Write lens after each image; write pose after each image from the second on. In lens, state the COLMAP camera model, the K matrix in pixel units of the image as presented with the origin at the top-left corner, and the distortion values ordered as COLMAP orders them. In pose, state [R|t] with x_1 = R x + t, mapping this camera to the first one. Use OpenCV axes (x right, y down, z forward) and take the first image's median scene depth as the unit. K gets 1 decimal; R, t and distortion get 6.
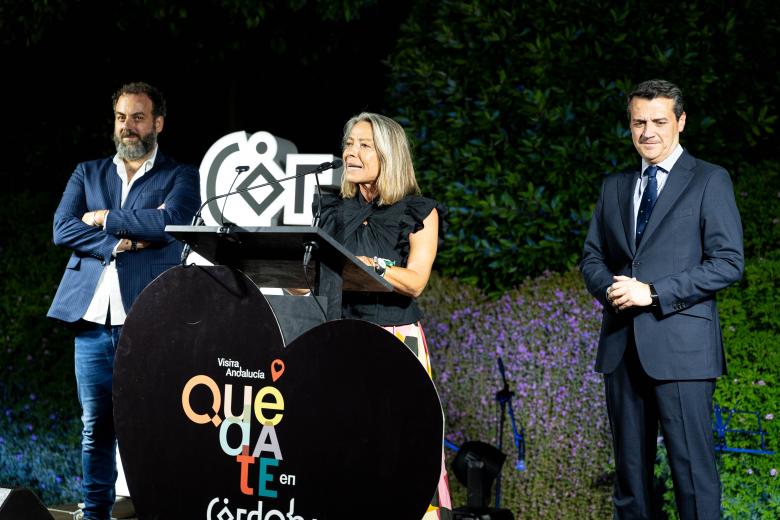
lens RADIAL K [[1510.9, 0, 385.3], [0, 1510.9, 268.4], [0, 0, 1]] dist [-0.009192, 0.000000]
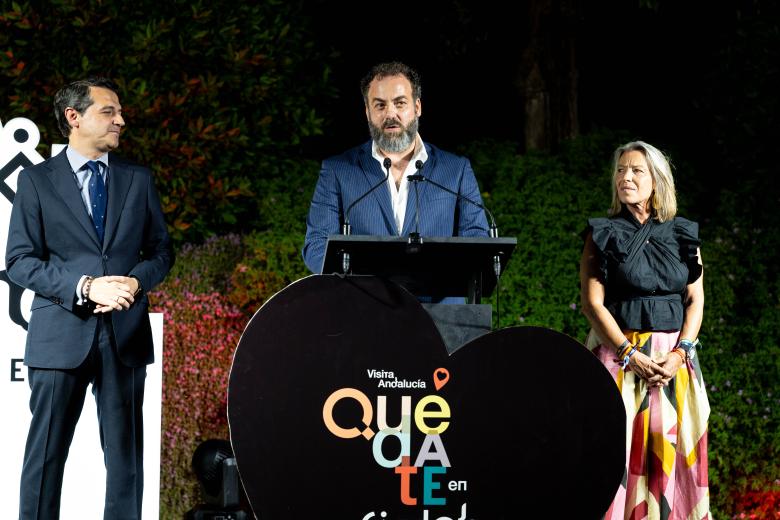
lens RADIAL K [[1510.9, 0, 389.4], [0, 1510.9, 252.6], [0, 0, 1]] dist [-0.009192, 0.000000]
pose [[0.789807, -0.004277, 0.613341, -0.703482], [0.000049, 0.999976, 0.006911, -0.023601], [-0.613356, -0.005428, 0.789788, 0.218031]]
